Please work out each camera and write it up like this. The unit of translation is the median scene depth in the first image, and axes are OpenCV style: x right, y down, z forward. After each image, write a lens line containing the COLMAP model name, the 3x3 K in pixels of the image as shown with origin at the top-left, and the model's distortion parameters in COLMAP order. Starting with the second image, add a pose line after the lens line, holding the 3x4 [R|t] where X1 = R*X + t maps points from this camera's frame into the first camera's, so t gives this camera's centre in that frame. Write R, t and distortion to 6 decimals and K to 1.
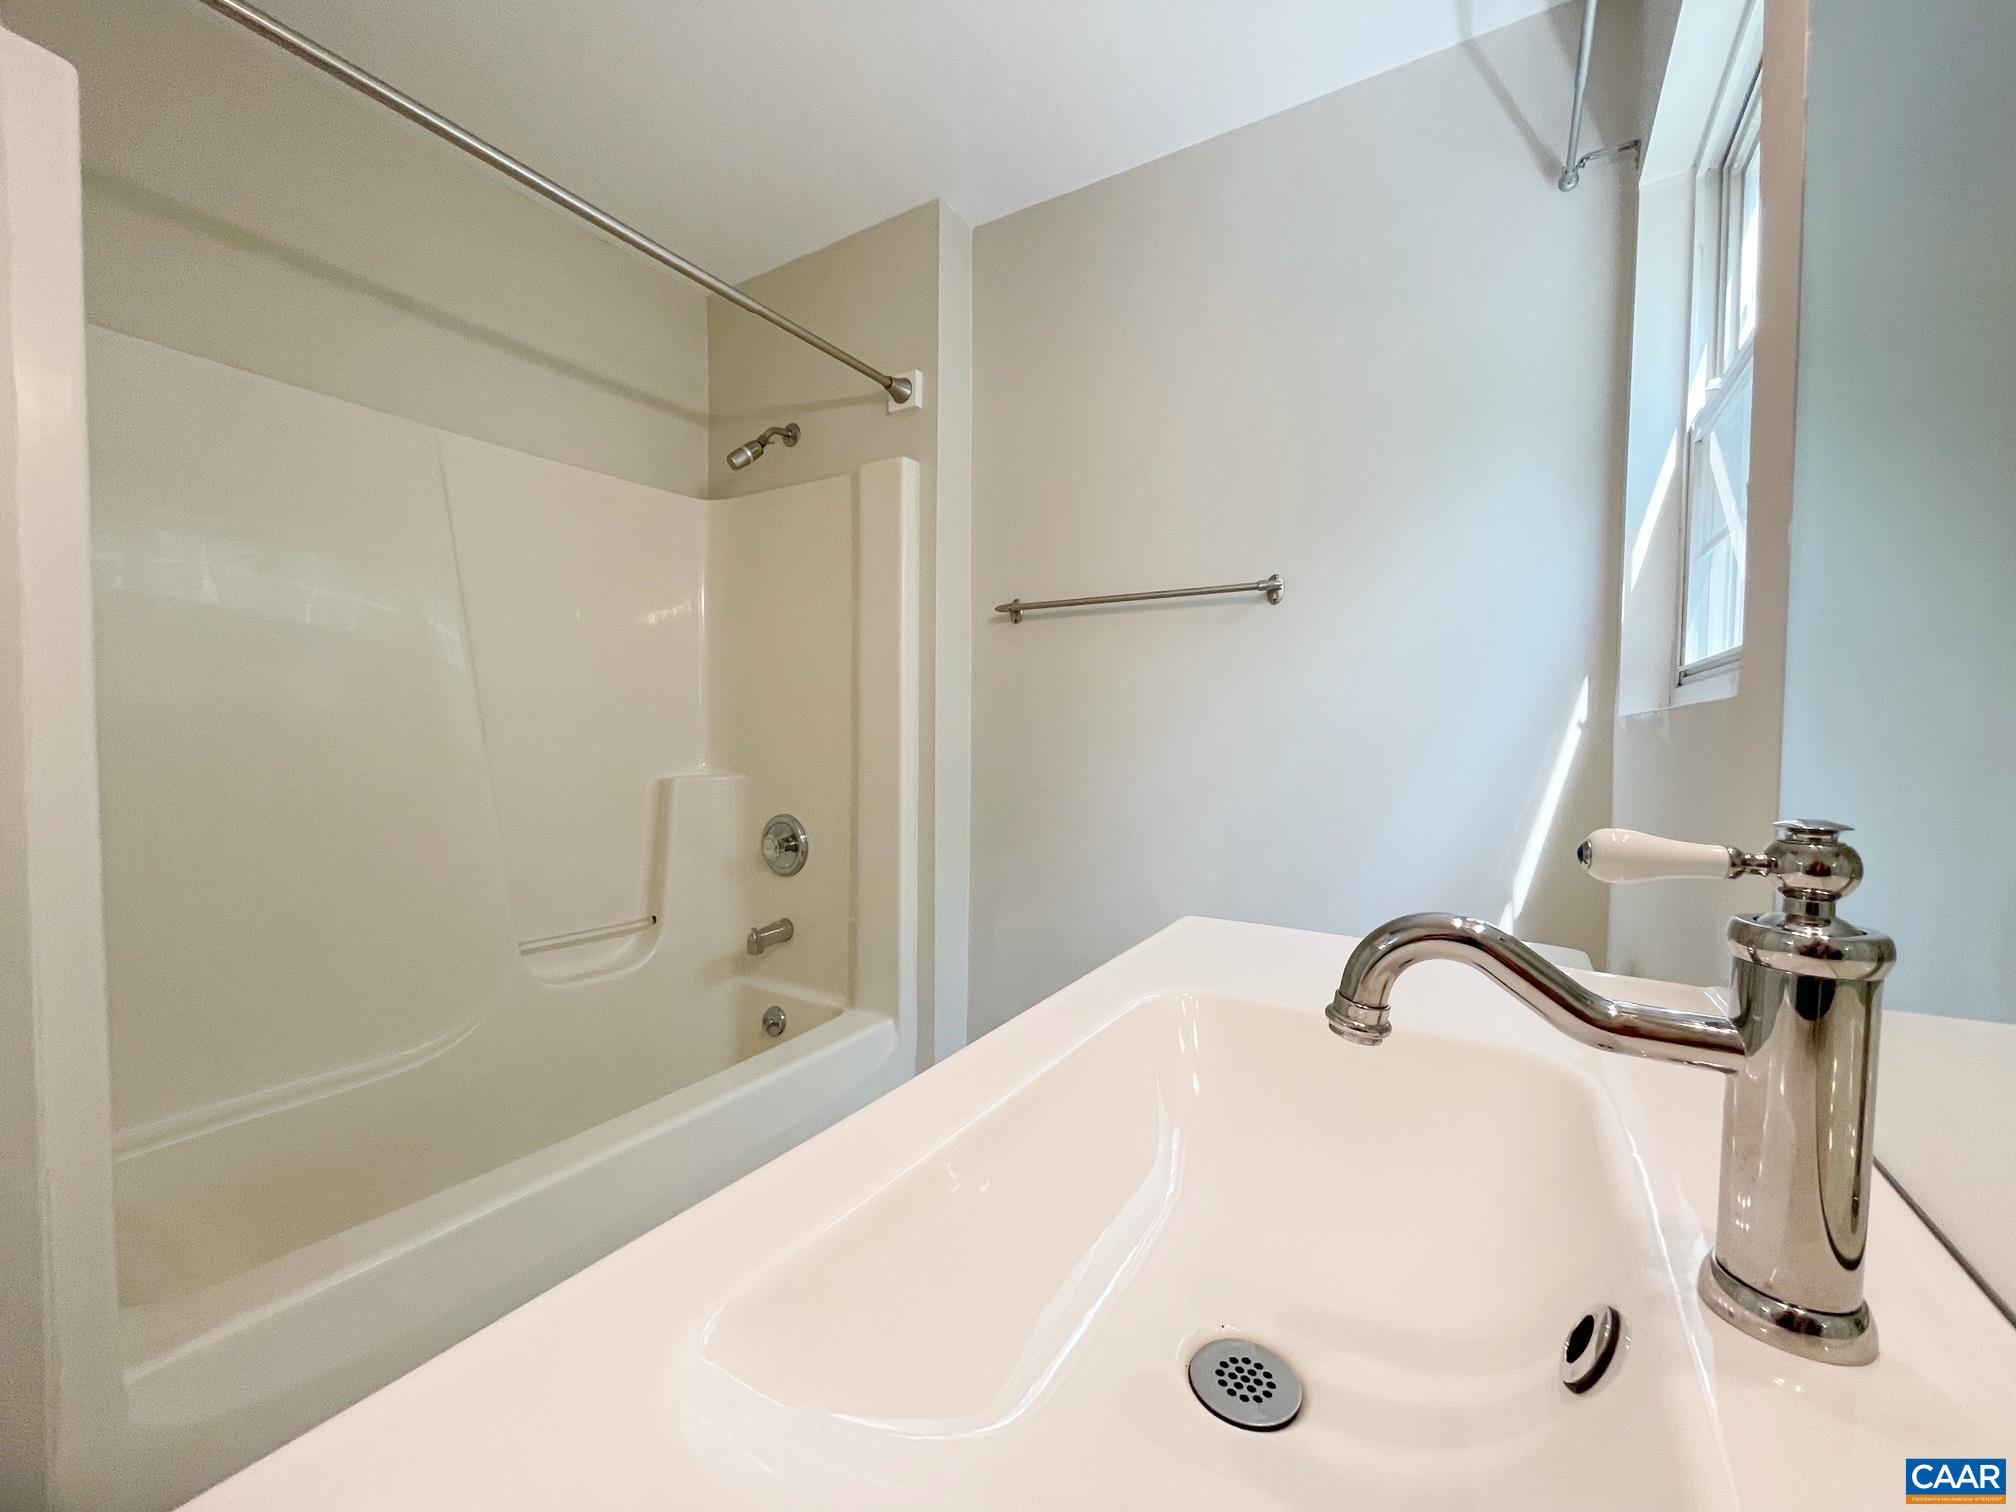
lens RADIAL K [[831.2, 0, 1008.0], [0, 831.2, 756.0], [0, 0, 1]] dist [0.001093, 0.000056]
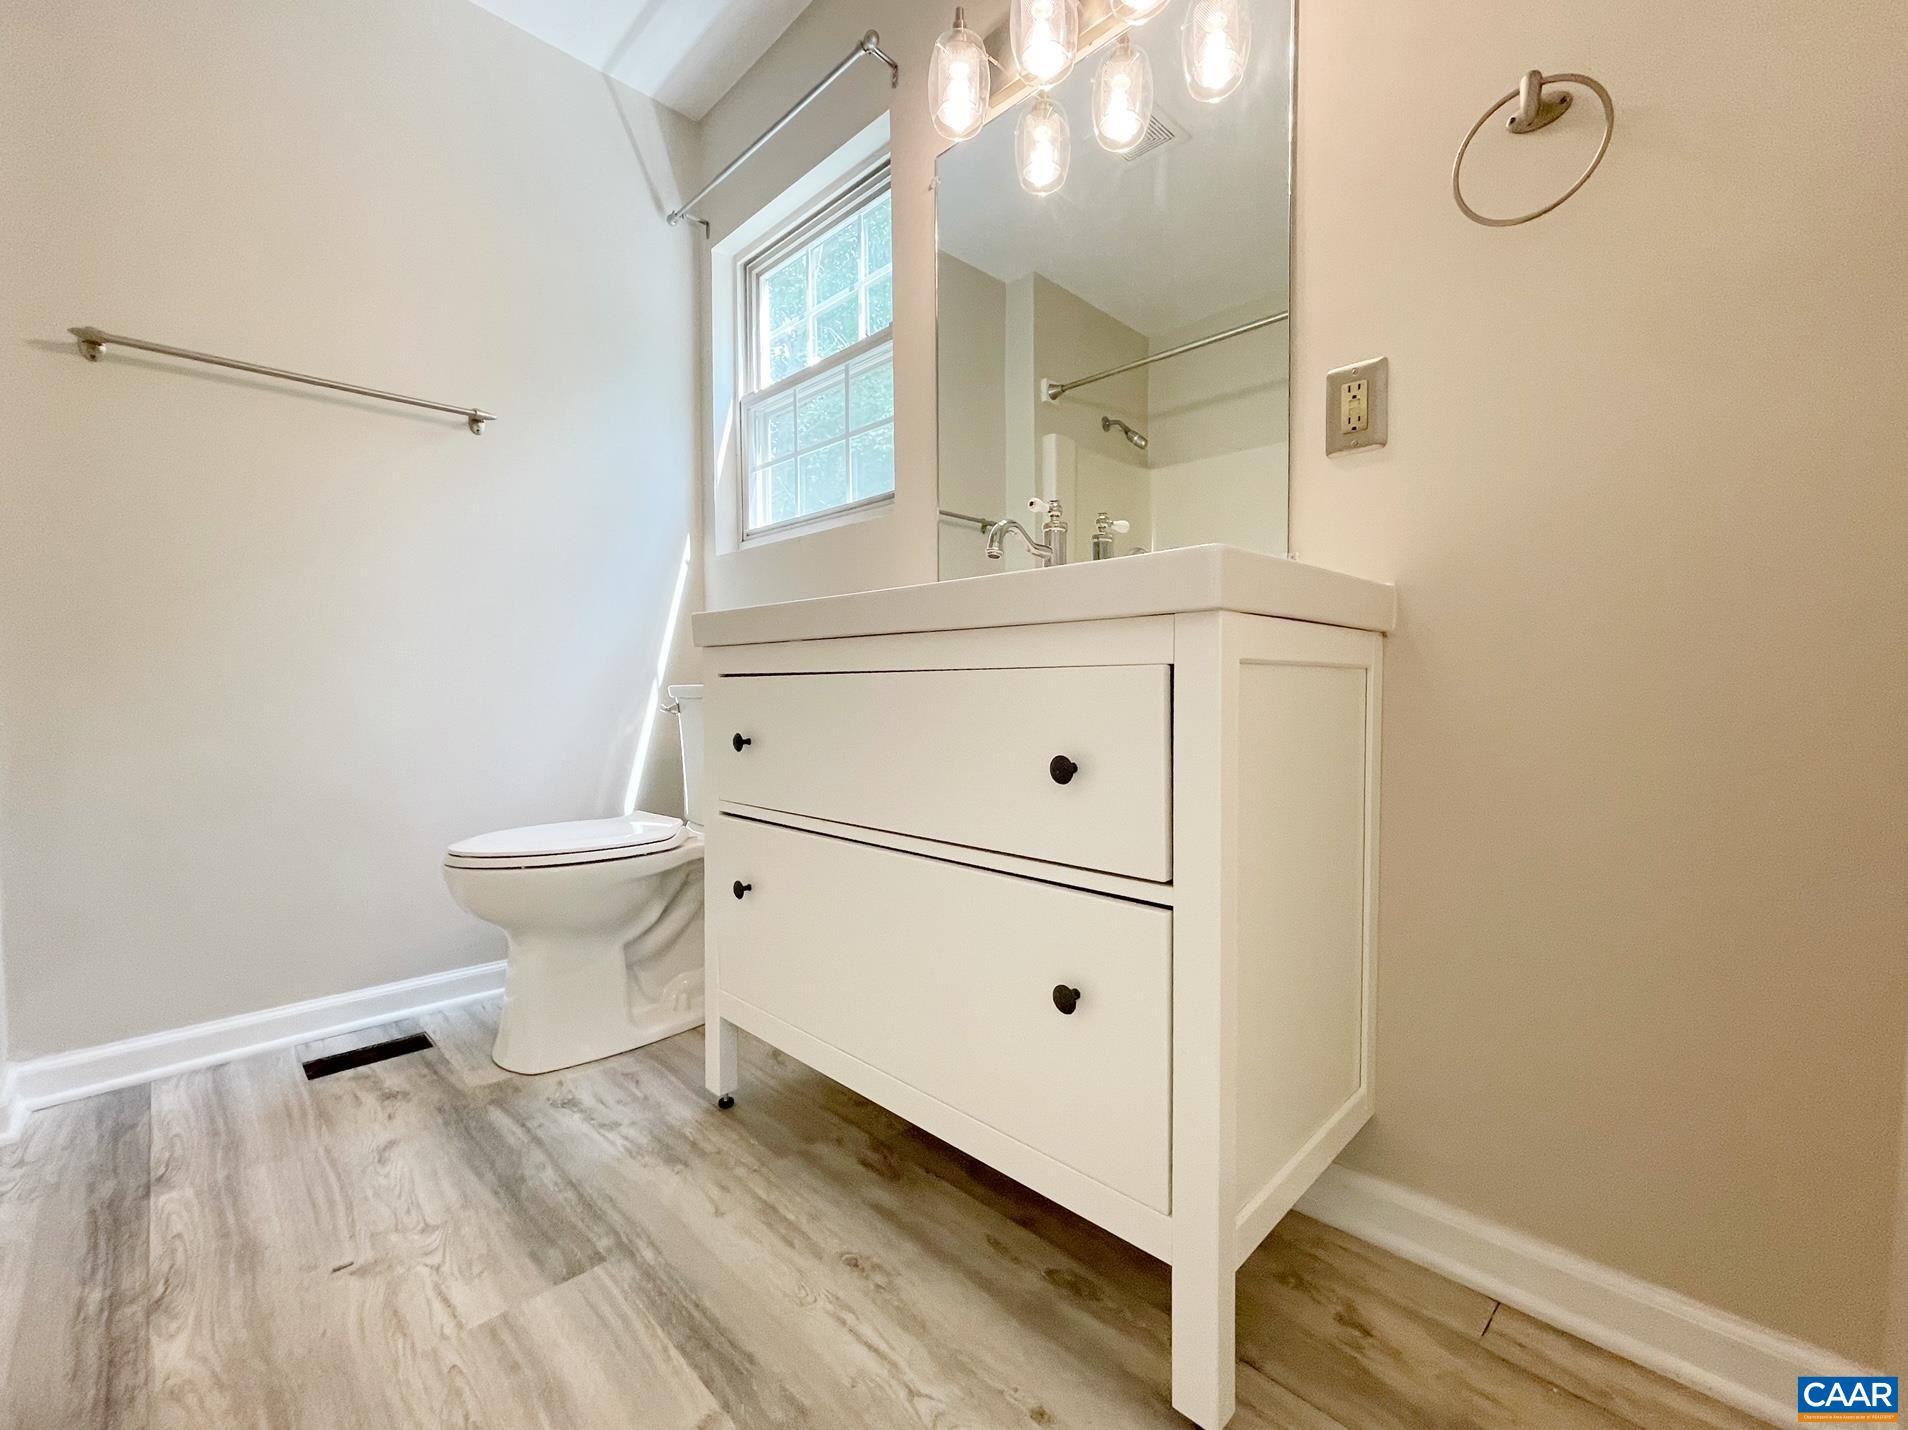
lens RADIAL K [[786.6, 0, 954.0], [0, 786.6, 715.0], [0, 0, 1]] dist [0.001093, 0.000056]
pose [[0.235200, -0.046706, 0.970824, -0.695040], [0.044939, 0.998299, 0.037140, 0.225335], [-0.970908, 0.034893, 0.236899, 0.138708]]
